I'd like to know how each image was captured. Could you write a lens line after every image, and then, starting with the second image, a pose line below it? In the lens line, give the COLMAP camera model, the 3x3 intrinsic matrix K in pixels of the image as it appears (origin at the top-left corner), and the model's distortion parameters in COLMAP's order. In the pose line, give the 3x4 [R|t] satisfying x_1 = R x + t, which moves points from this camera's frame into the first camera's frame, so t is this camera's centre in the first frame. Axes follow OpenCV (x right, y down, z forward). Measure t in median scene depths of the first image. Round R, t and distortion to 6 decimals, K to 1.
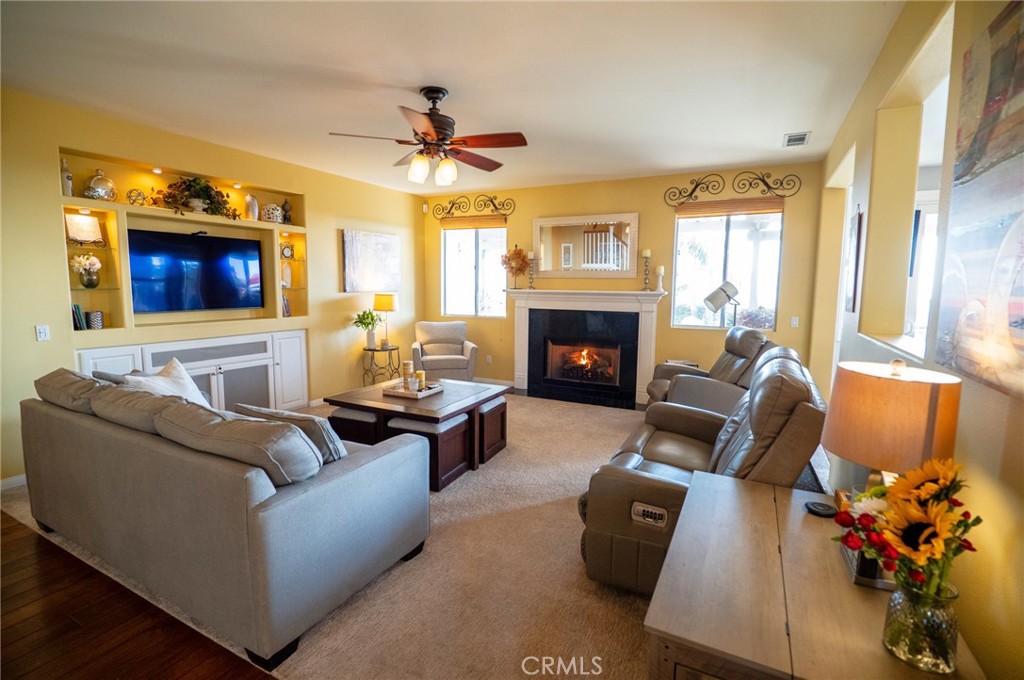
lens RADIAL K [[470.8, 0, 509.1], [0, 470.8, 337.4], [0, 0, 1]] dist [-0.017312, 0.001514]
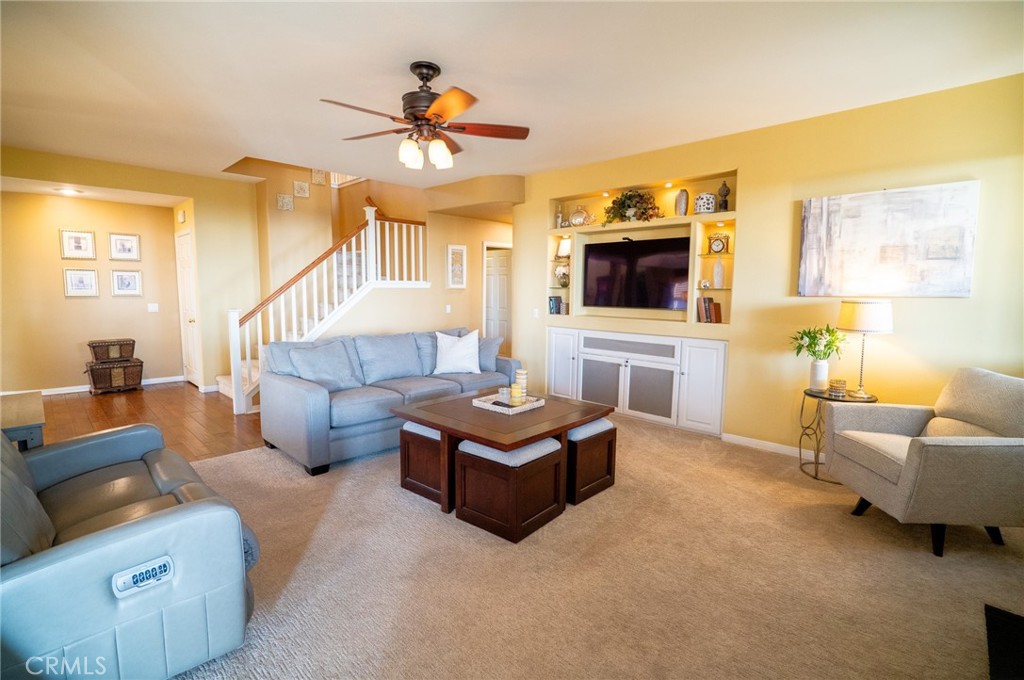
lens RADIAL K [[470.8, 0, 507.8], [0, 470.8, 337.1], [0, 0, 1]] dist [-0.017312, 0.001514]
pose [[-0.289125, 0.089938, -0.953057, 0.464422], [-0.118063, 0.984626, 0.128734, -0.090677], [0.949983, 0.149741, -0.274061, 0.948503]]
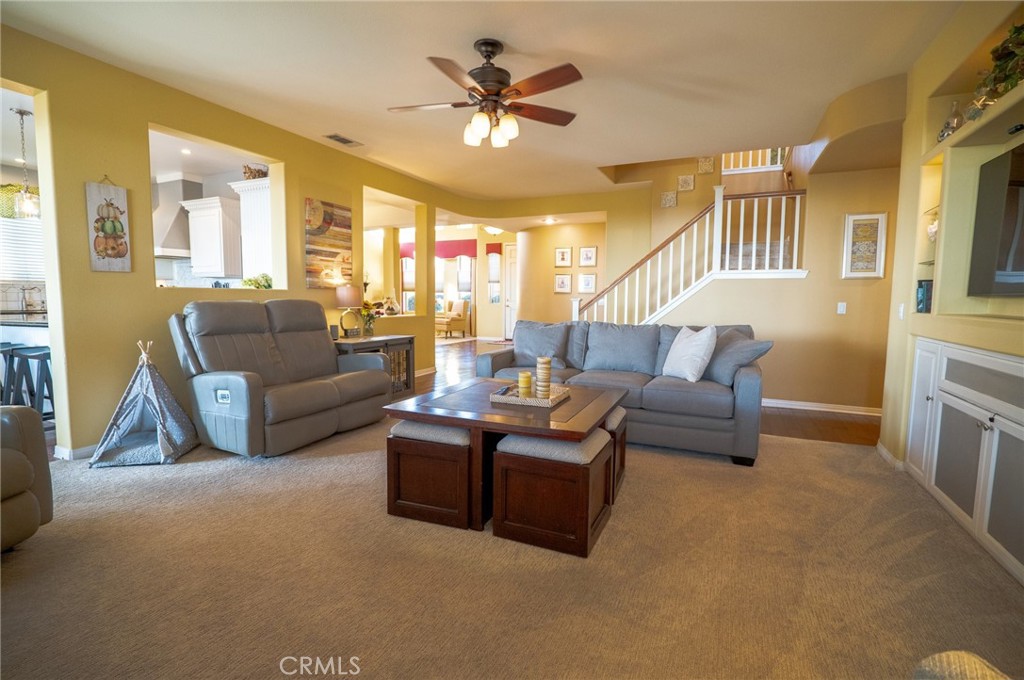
lens RADIAL K [[470.8, 0, 512.0], [0, 470.8, 339.2], [0, 0, 1]] dist [-0.017312, 0.001514]
pose [[-0.998828, -0.010465, -0.047249, -0.109182], [-0.019709, 0.979667, 0.199658, -0.087263], [0.044199, 0.200356, -0.978726, 1.303118]]
